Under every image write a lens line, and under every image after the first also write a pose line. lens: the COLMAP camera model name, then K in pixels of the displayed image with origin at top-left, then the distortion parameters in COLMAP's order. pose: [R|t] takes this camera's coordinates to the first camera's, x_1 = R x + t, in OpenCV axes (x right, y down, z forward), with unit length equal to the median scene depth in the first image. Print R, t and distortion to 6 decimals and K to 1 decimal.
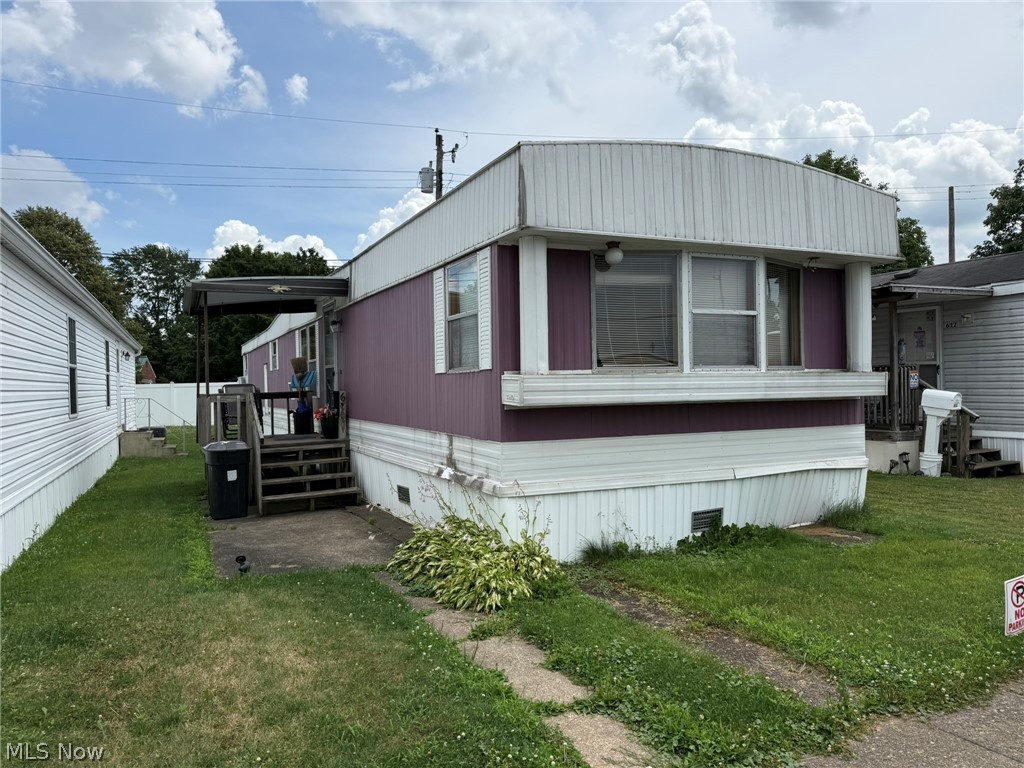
lens RADIAL K [[771.3, 0, 512.0], [0, 771.3, 384.0], [0, 0, 1]] dist [0.111222, 0.000221]
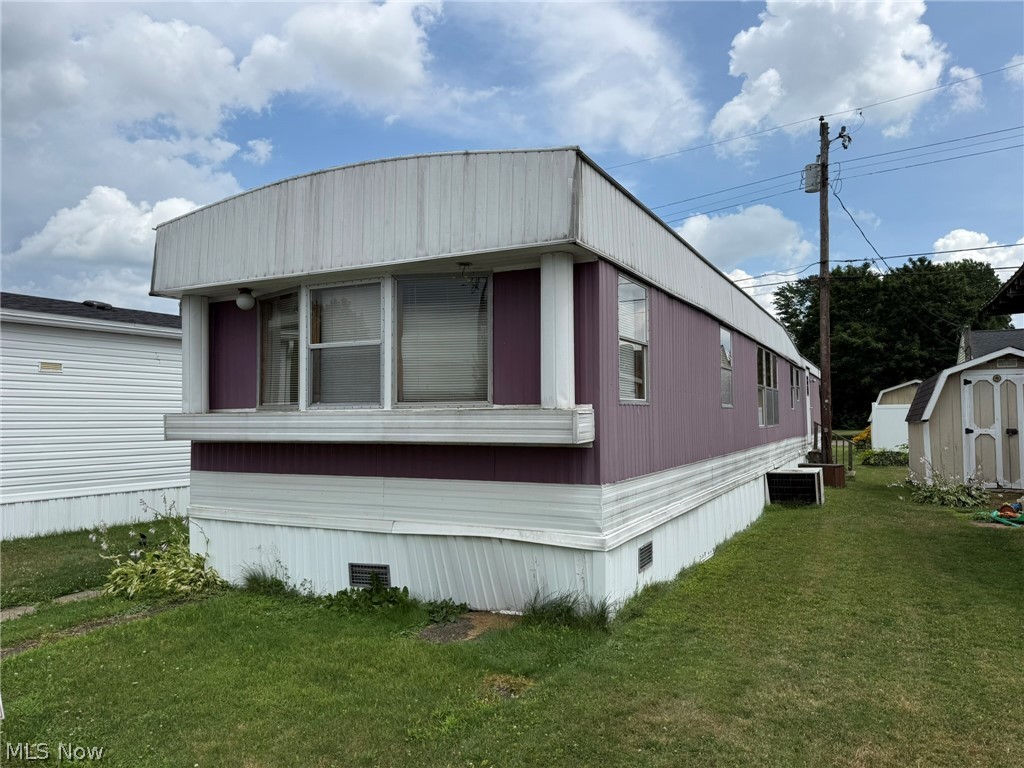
lens RADIAL K [[796.5, 0, 512.0], [0, 796.5, 384.0], [0, 0, 1]] dist [0.000913, -0.139495]
pose [[0.571426, -0.025718, -0.820250, 1.061219], [0.000456, 0.999519, -0.031021, -0.016029], [0.820653, 0.017352, 0.571163, 0.589385]]
